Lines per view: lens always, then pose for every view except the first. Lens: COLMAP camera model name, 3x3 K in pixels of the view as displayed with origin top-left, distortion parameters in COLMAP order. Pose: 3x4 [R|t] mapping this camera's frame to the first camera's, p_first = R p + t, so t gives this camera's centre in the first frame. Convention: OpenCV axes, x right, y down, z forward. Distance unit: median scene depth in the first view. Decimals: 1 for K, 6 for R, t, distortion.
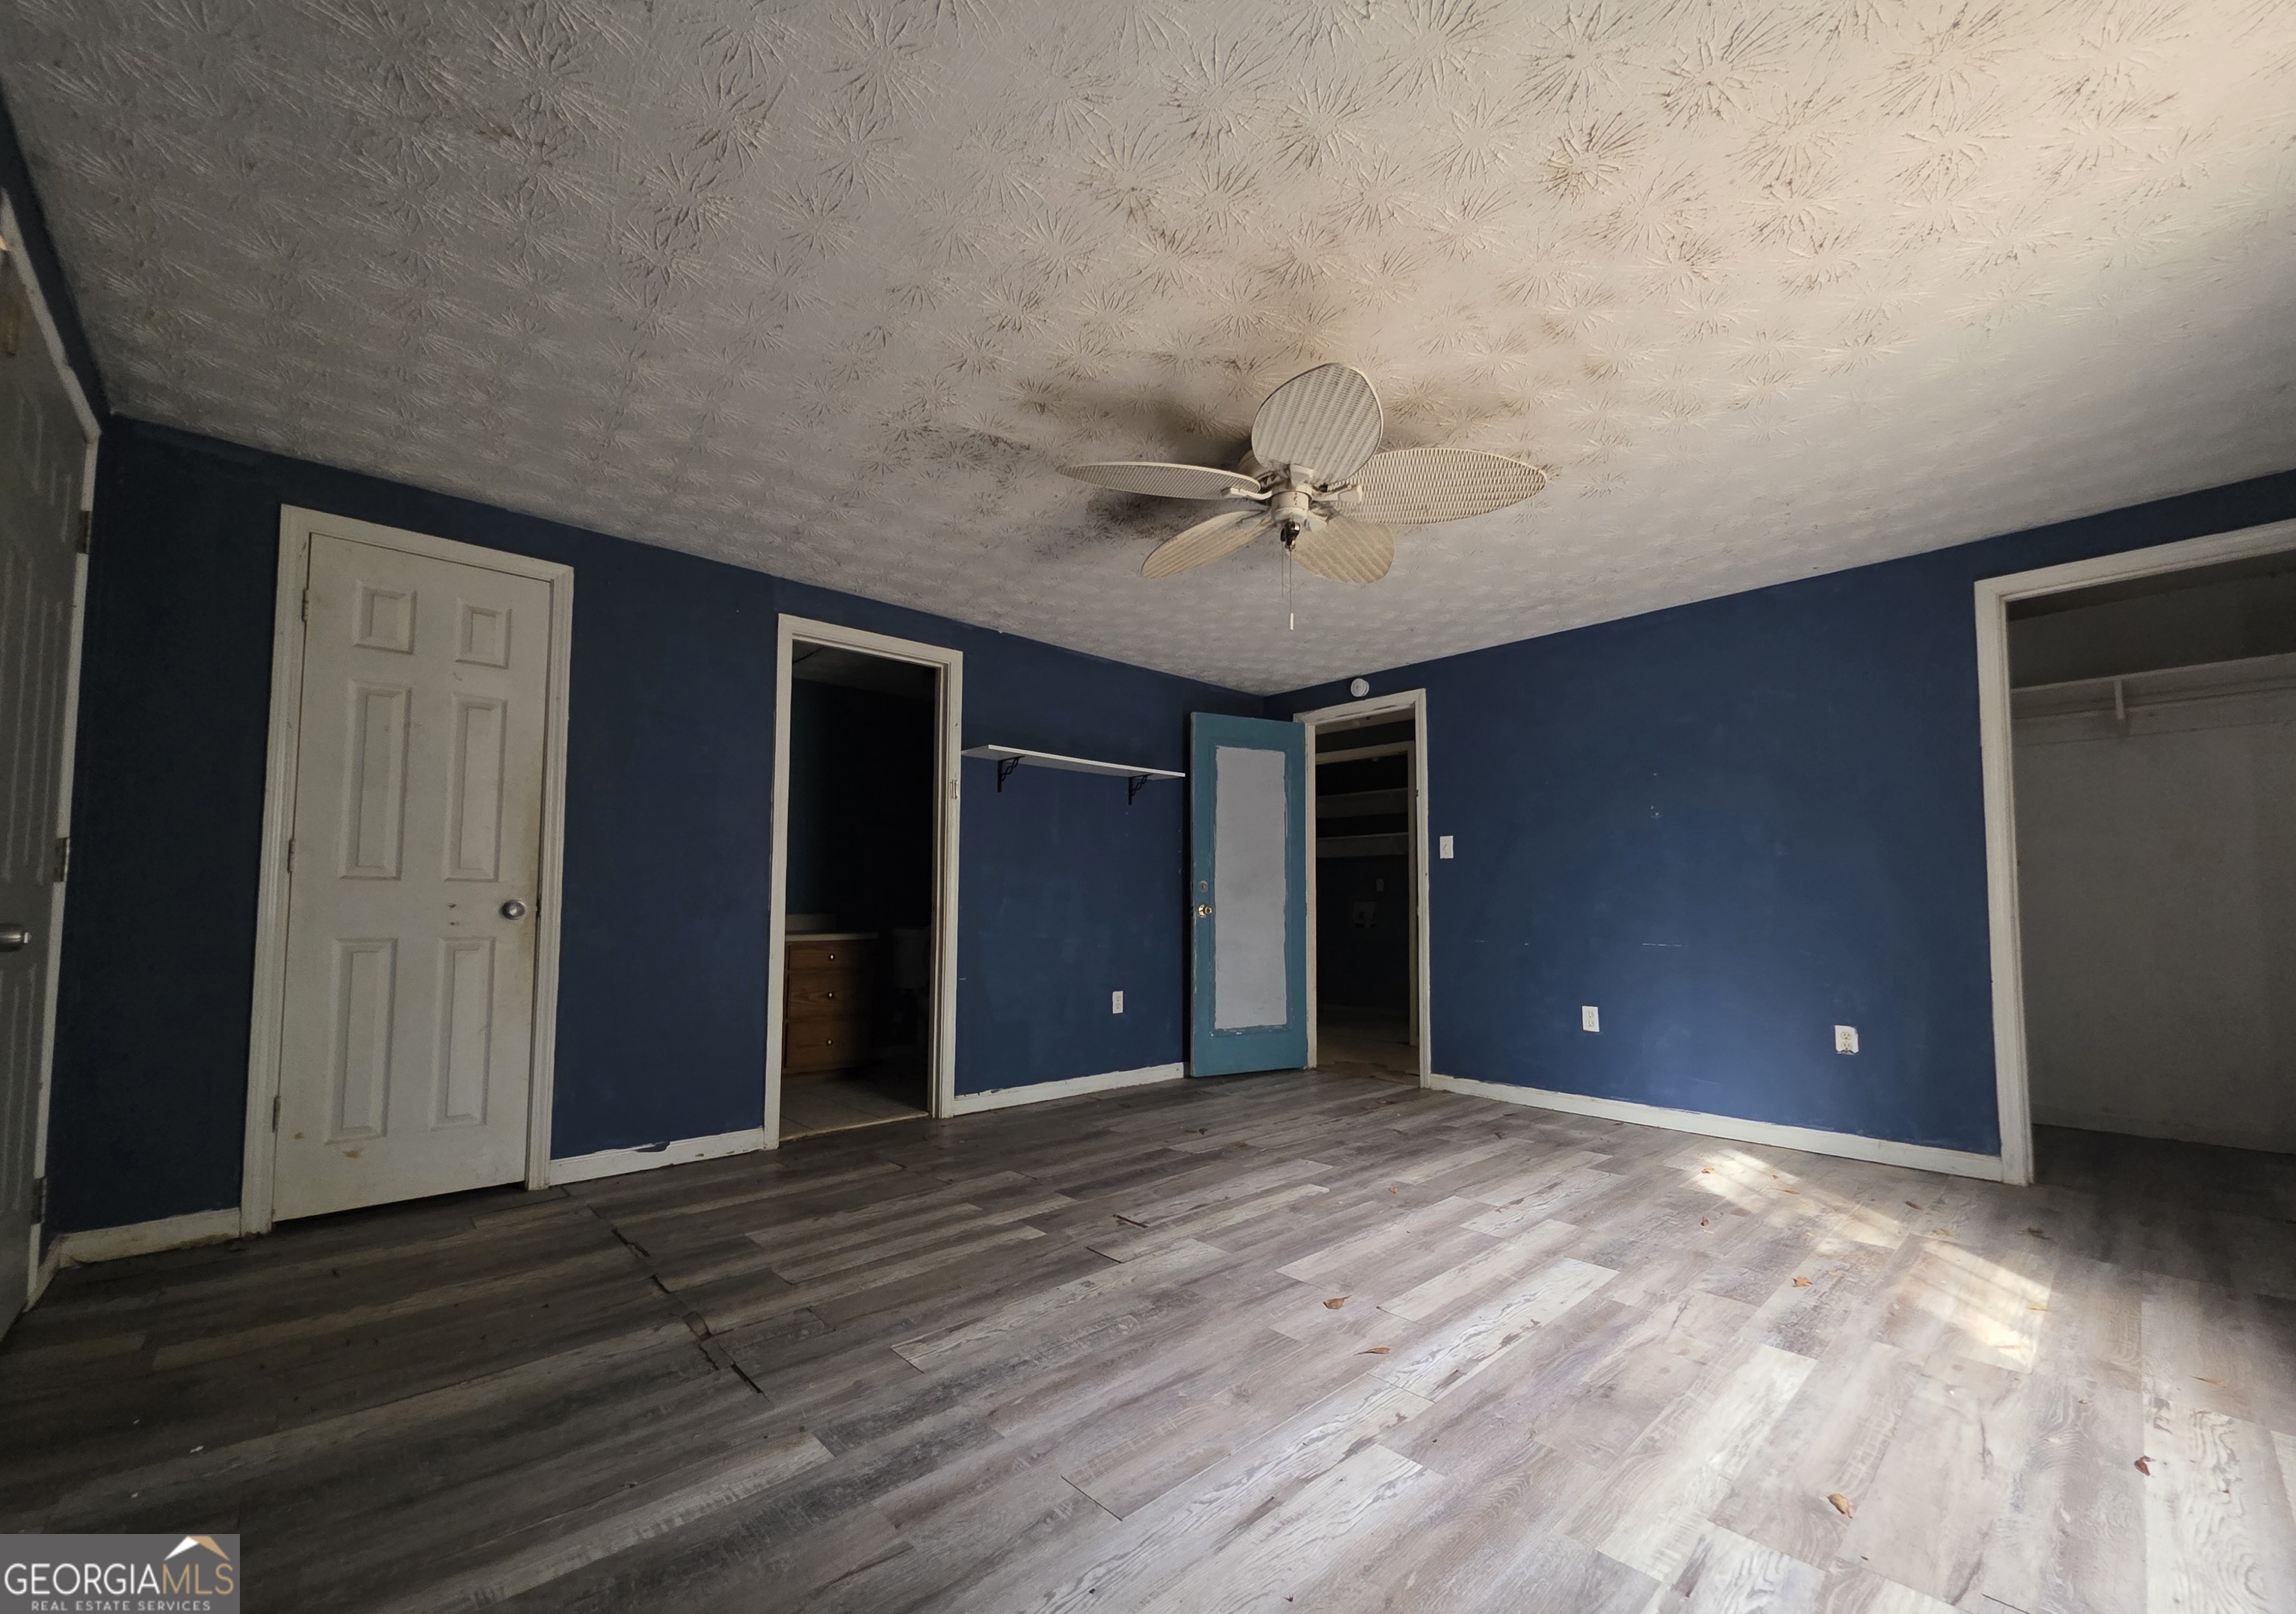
lens RADIAL K [[921.5, 0, 1154.3], [0, 921.5, 852.7], [0, 0, 1]] dist [0.001544, 0.000147]
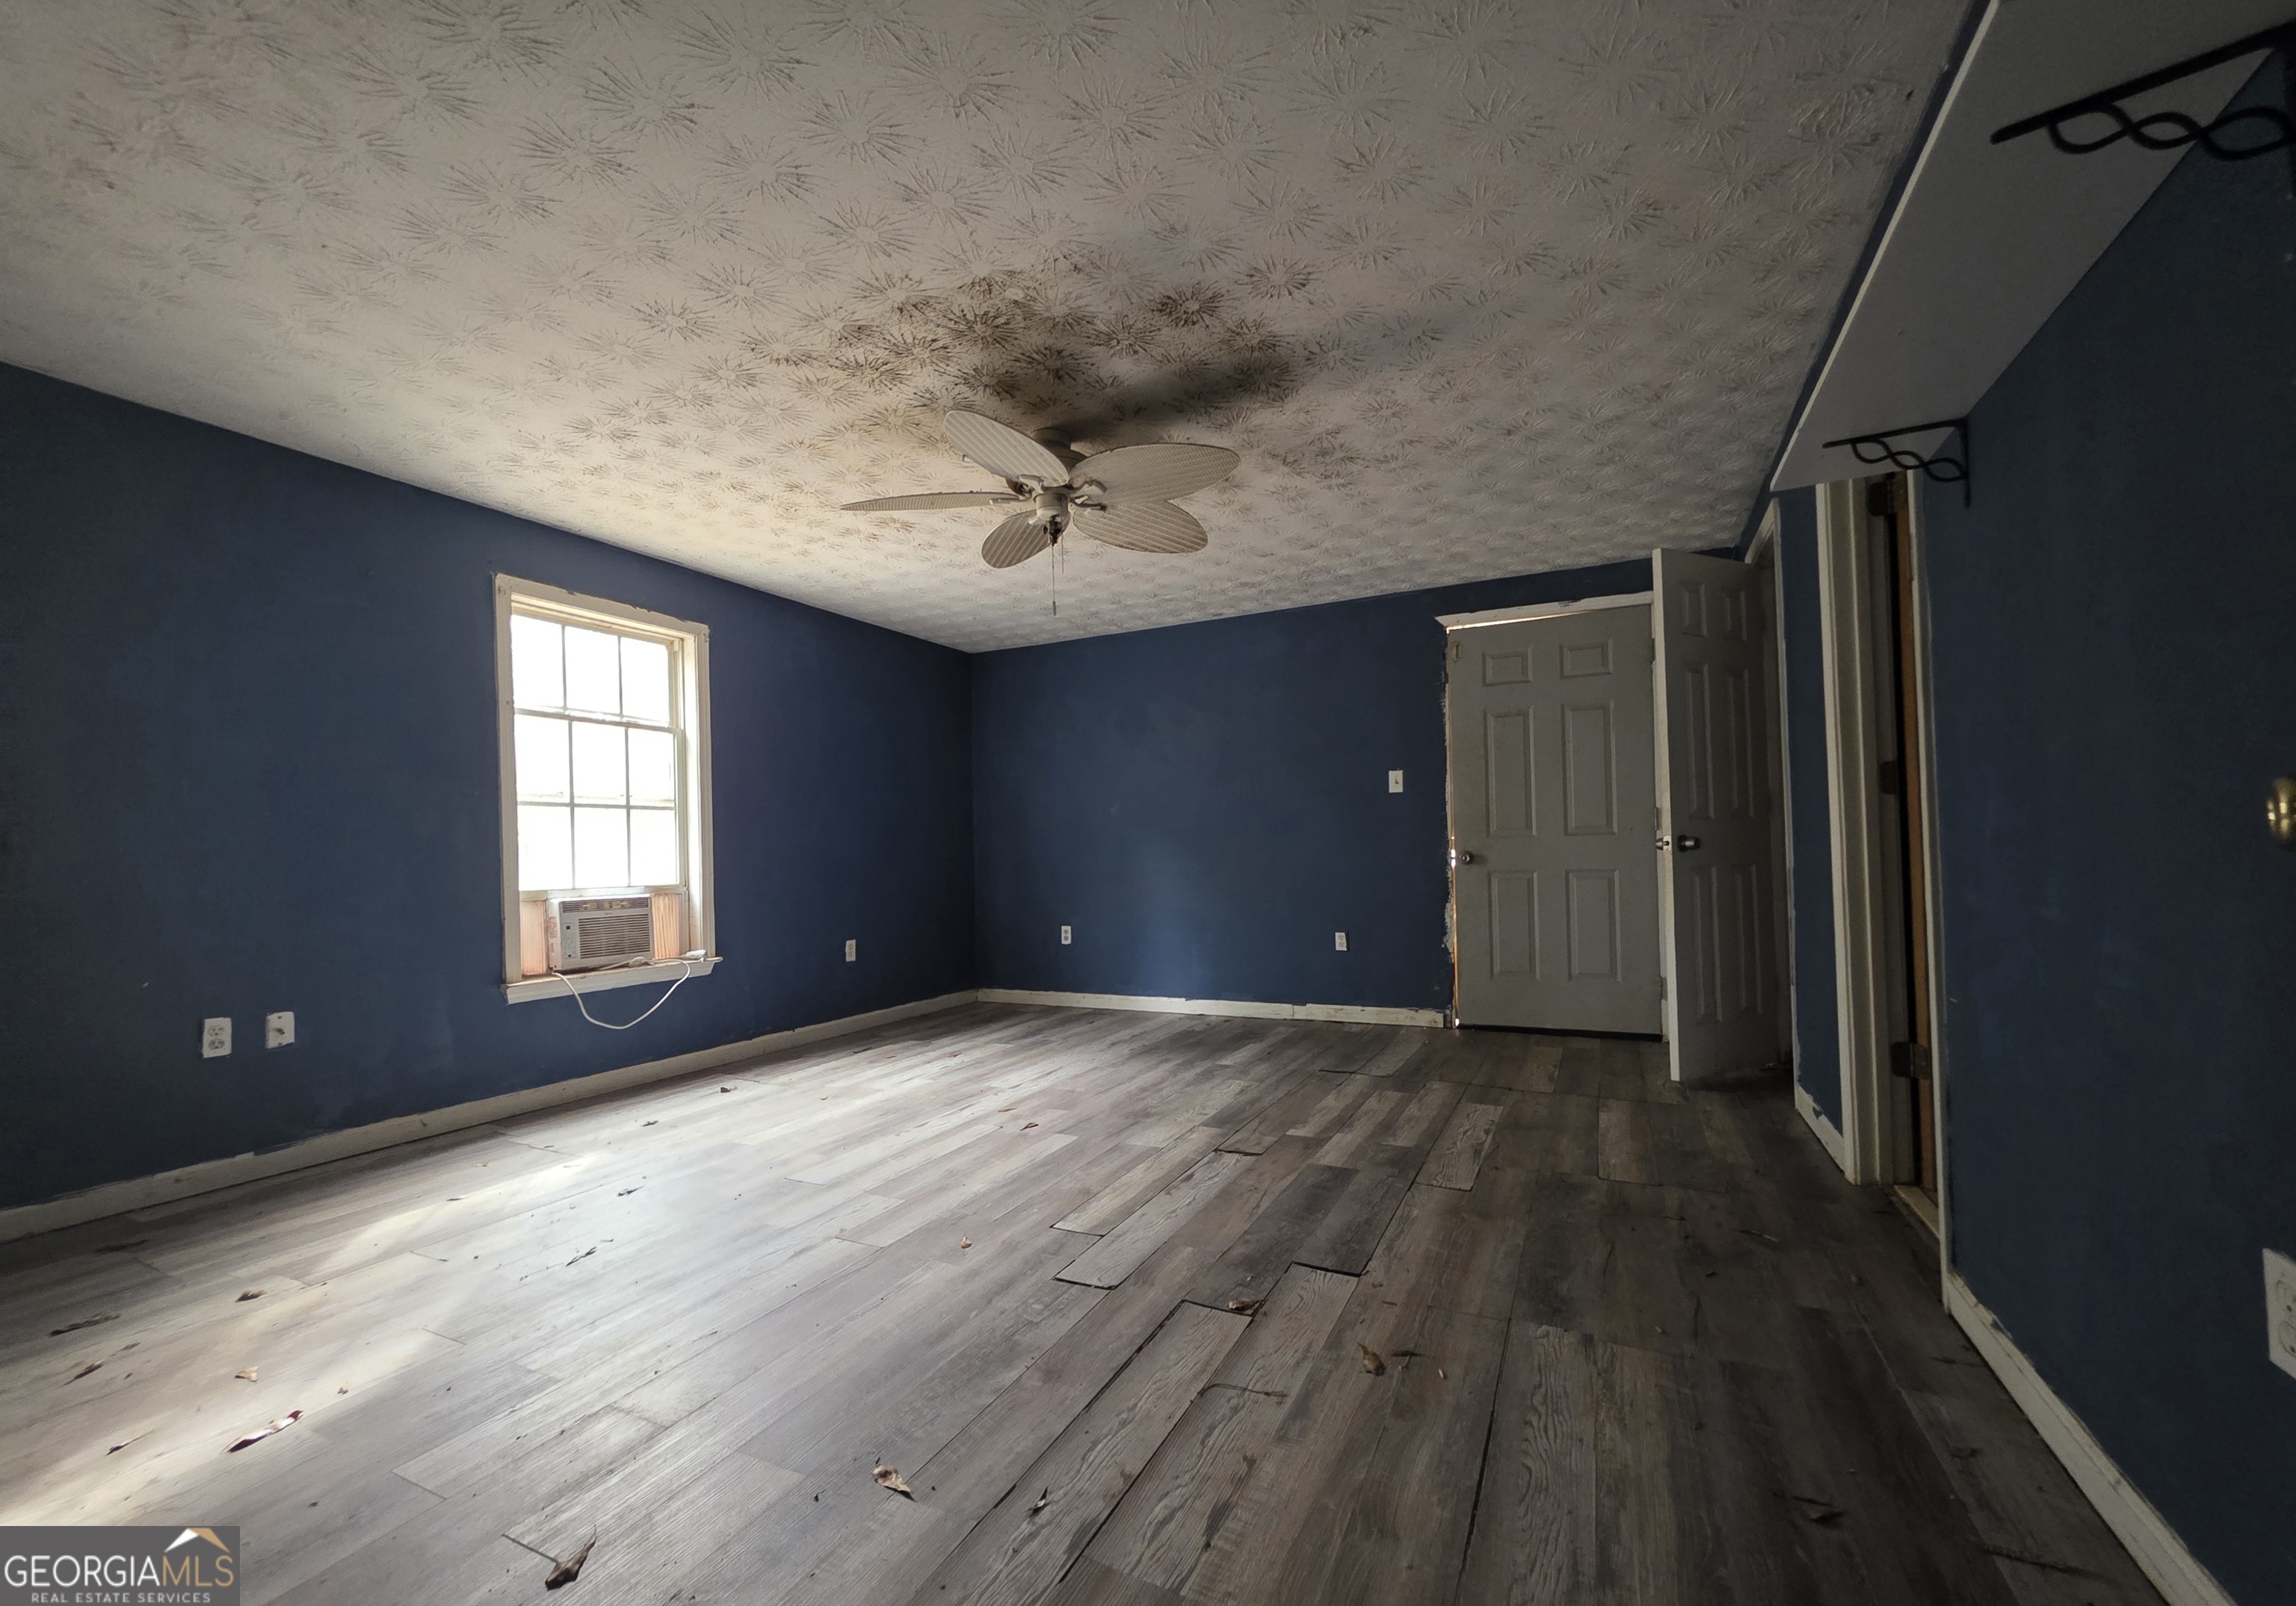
lens RADIAL K [[921.4, 0, 1154.3], [0, 921.4, 848.7], [0, 0, 1]] dist [0.001544, 0.000147]
pose [[-0.933725, 0.016126, -0.357628, 0.450654], [0.043090, 0.996784, -0.067558, 0.136944], [0.355388, -0.078491, -0.931417, 2.101237]]
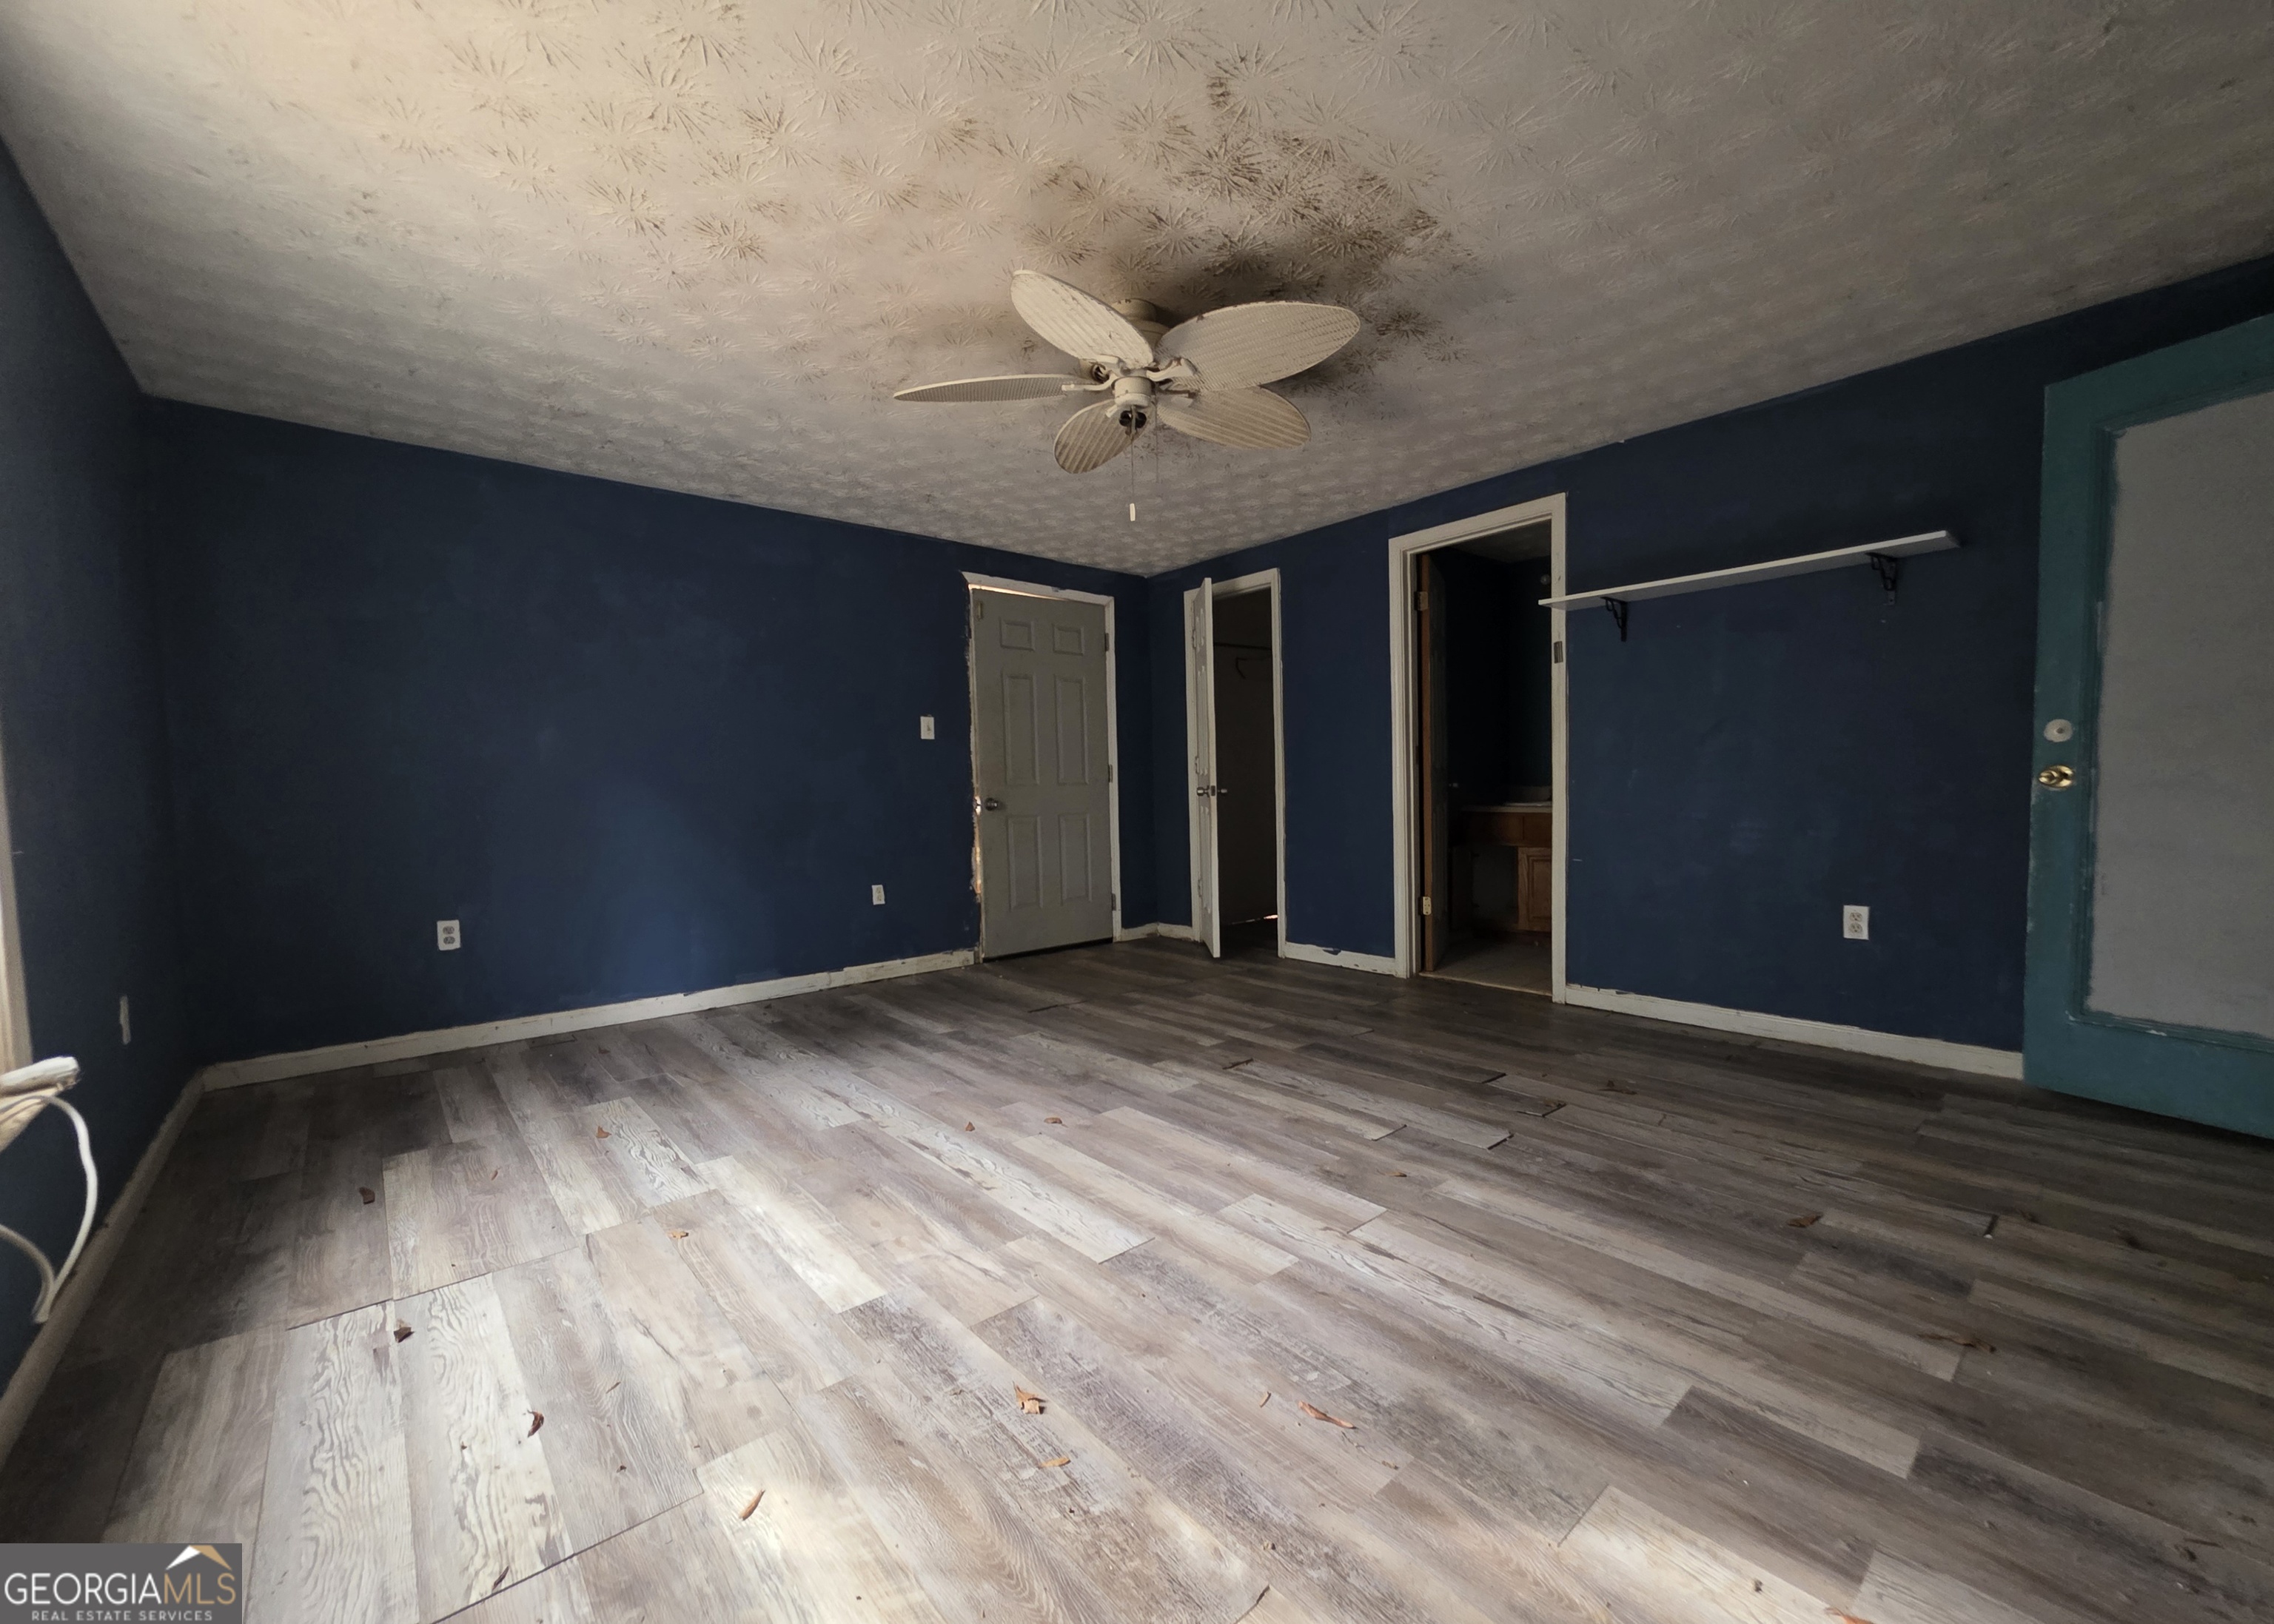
lens RADIAL K [[914.4, 0, 1154.4], [0, 914.4, 836.9], [0, 0, 1]] dist [-0.000185, -0.000203]
pose [[-0.035196, 0.053874, -0.997927, 1.173032], [0.082510, 0.995294, 0.050822, 0.056974], [0.995969, -0.080550, -0.039476, 1.034094]]
